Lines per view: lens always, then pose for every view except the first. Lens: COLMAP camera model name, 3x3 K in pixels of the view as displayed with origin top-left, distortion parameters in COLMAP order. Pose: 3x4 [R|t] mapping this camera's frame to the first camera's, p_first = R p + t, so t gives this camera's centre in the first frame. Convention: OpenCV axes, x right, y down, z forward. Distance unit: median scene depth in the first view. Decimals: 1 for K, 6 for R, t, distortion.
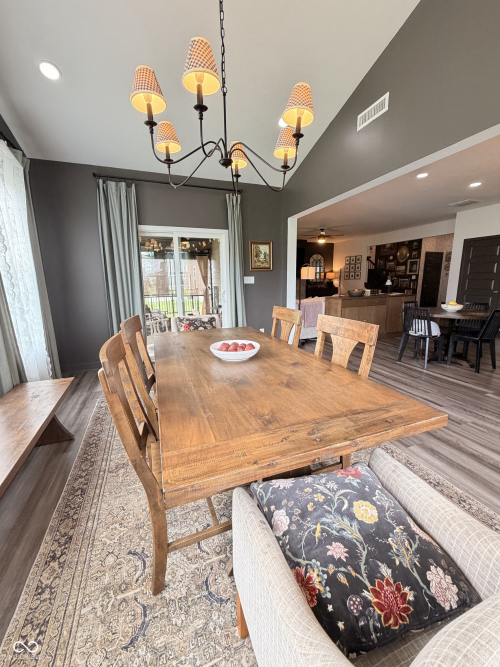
lens RADIAL K [[267.4, 0, 245.1], [0, 267.4, 333.2], [0, 0, 1]] dist [-0.002620, 0.000429]
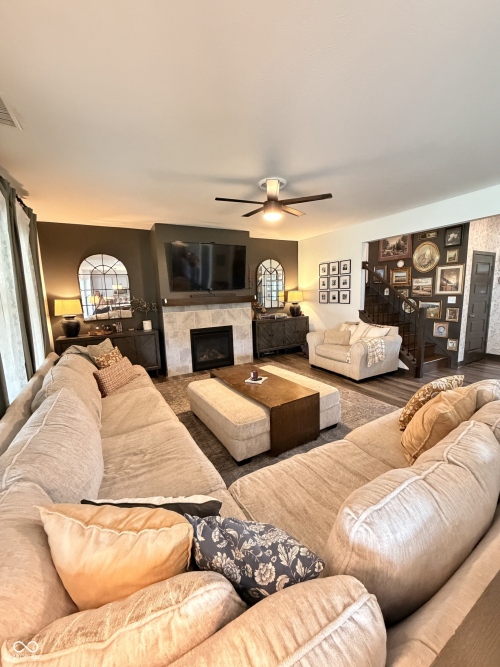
lens RADIAL K [[267.4, 0, 250.5], [0, 267.4, 333.5], [0, 0, 1]] dist [-0.002620, 0.000429]
pose [[0.987897, -0.042538, 0.149167, 0.152845], [0.049459, 0.997850, -0.043000, -0.130489], [-0.147017, 0.049858, 0.987877, 0.507764]]
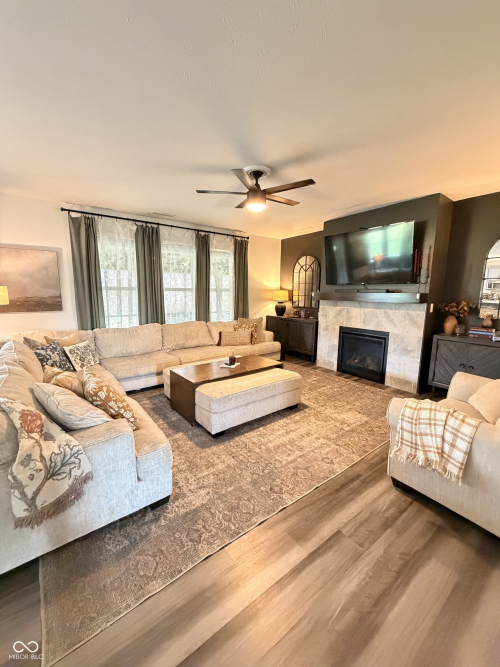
lens RADIAL K [[267.4, 0, 245.4], [0, 267.4, 330.7], [0, 0, 1]] dist [-0.002620, 0.000429]
pose [[0.267593, 0.155378, -0.950921, 0.830480], [-0.198882, 0.974567, 0.103275, -0.207633], [0.942783, 0.161485, 0.291689, 0.898466]]
